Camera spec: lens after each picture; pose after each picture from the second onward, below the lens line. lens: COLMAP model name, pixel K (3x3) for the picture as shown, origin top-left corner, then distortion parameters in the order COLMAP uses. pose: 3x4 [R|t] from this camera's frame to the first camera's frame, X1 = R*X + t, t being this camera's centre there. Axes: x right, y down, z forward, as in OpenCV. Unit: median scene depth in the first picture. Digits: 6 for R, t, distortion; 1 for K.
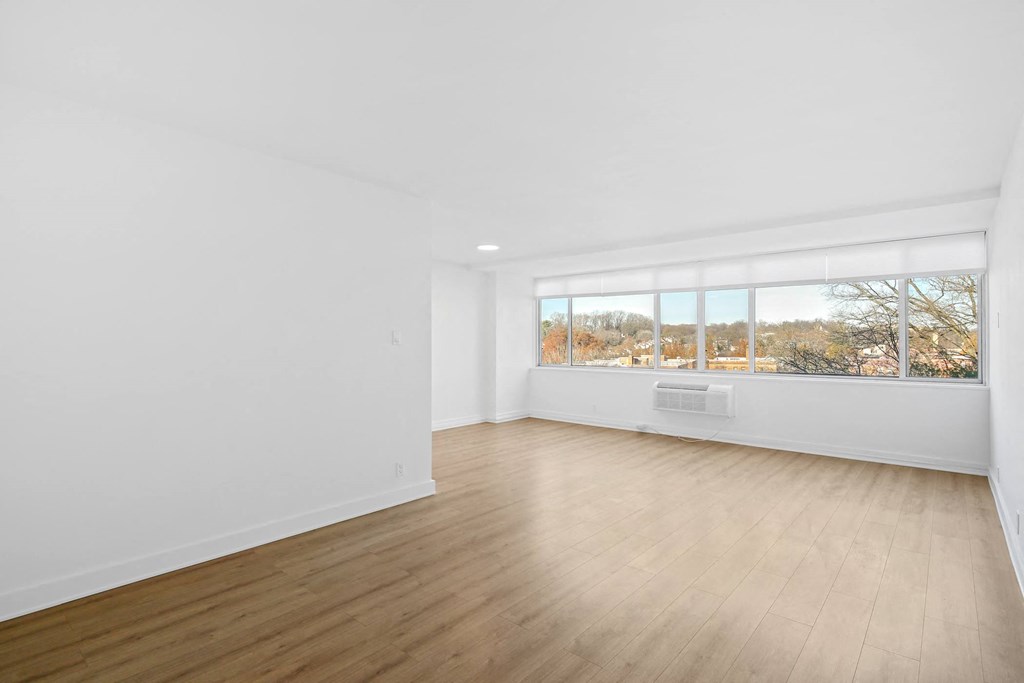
lens RADIAL K [[484.3, 0, 507.5], [0, 484.3, 343.6], [0, 0, 1]] dist [-0.004028, -0.000265]
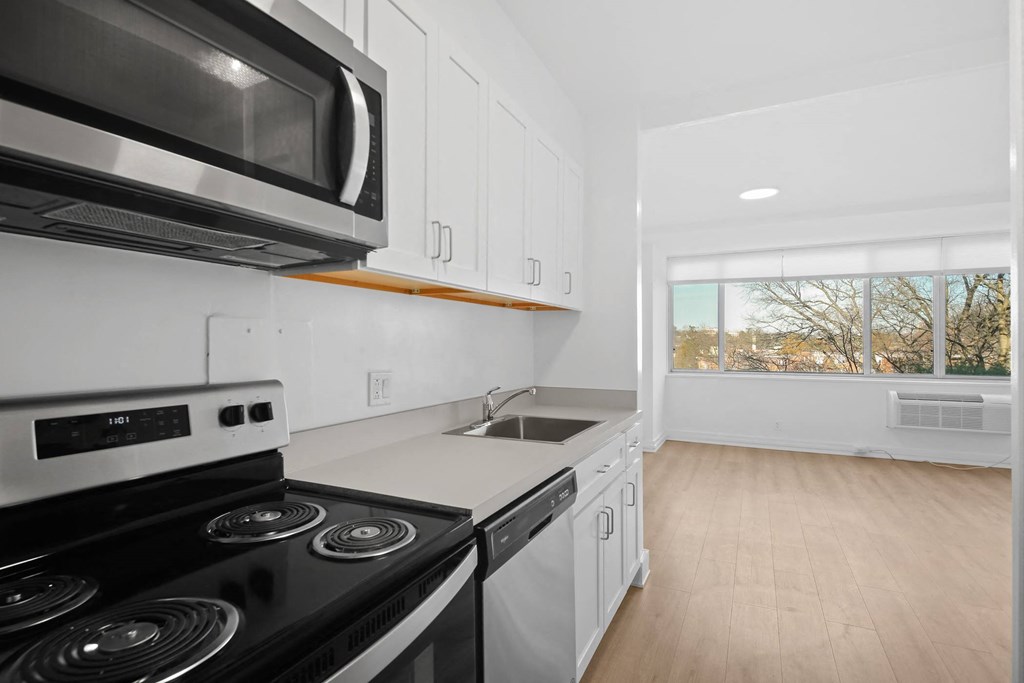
lens RADIAL K [[484.3, 0, 513.6], [0, 484.3, 341.3], [0, 0, 1]] dist [-0.004028, -0.000265]
pose [[0.966631, -0.001335, 0.256168, -0.455882], [0.001792, 0.999997, -0.001552, -0.001005], [-0.256165, 0.001959, 0.966631, 0.393877]]
